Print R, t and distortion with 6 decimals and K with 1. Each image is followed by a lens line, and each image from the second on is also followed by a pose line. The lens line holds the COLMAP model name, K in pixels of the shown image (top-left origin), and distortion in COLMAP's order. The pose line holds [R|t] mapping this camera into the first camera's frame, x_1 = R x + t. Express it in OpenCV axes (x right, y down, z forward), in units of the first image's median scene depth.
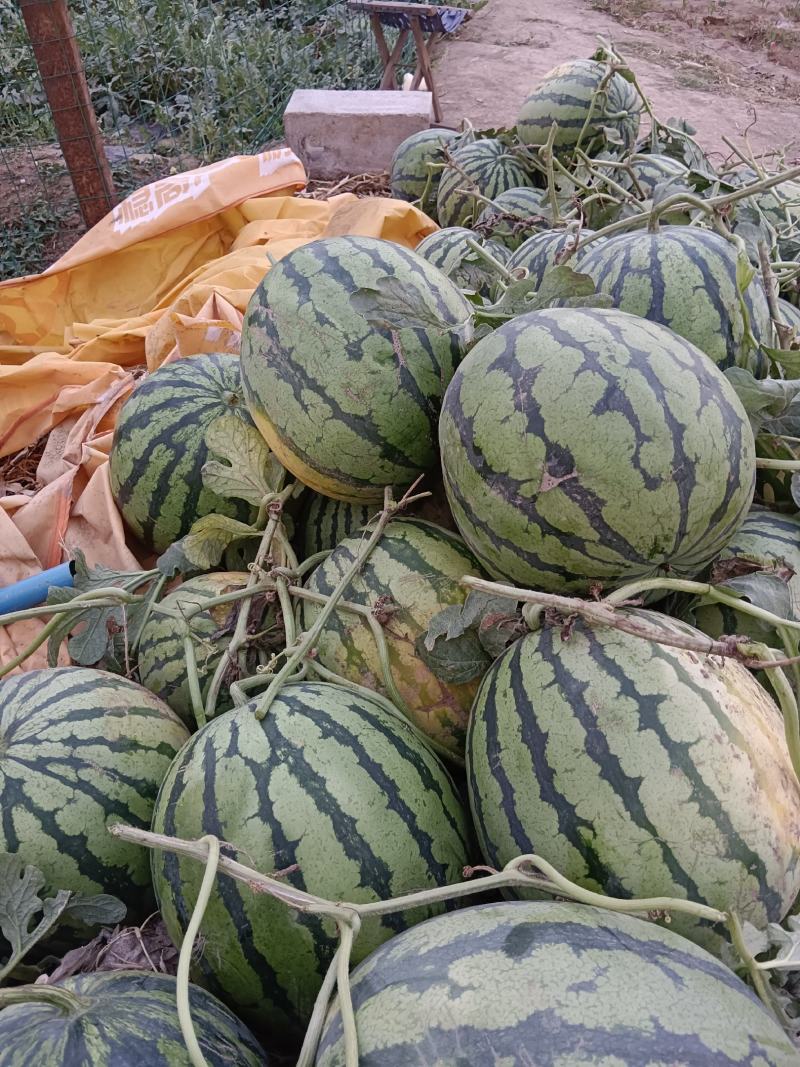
lens RADIAL K [[820.3, 0, 400.0], [0, 820.3, 533.5], [0, 0, 1]] dist [0.091714, -0.184802]
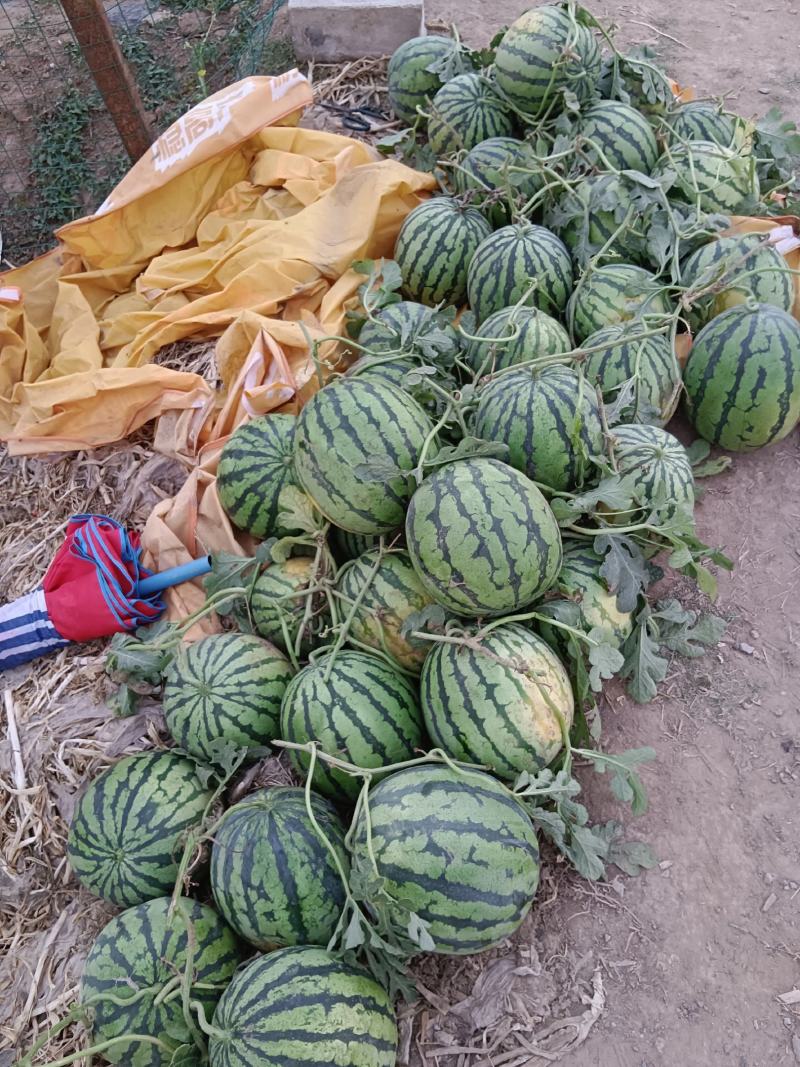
lens RADIAL K [[820.3, 0, 400.0], [0, 820.3, 533.5], [0, 0, 1]] dist [0.091714, -0.184802]
pose [[0.998870, -0.024365, -0.040793, 0.125768], [0.037053, 0.936877, 0.347691, -0.874906], [0.029747, -0.348809, 0.936722, -0.894110]]
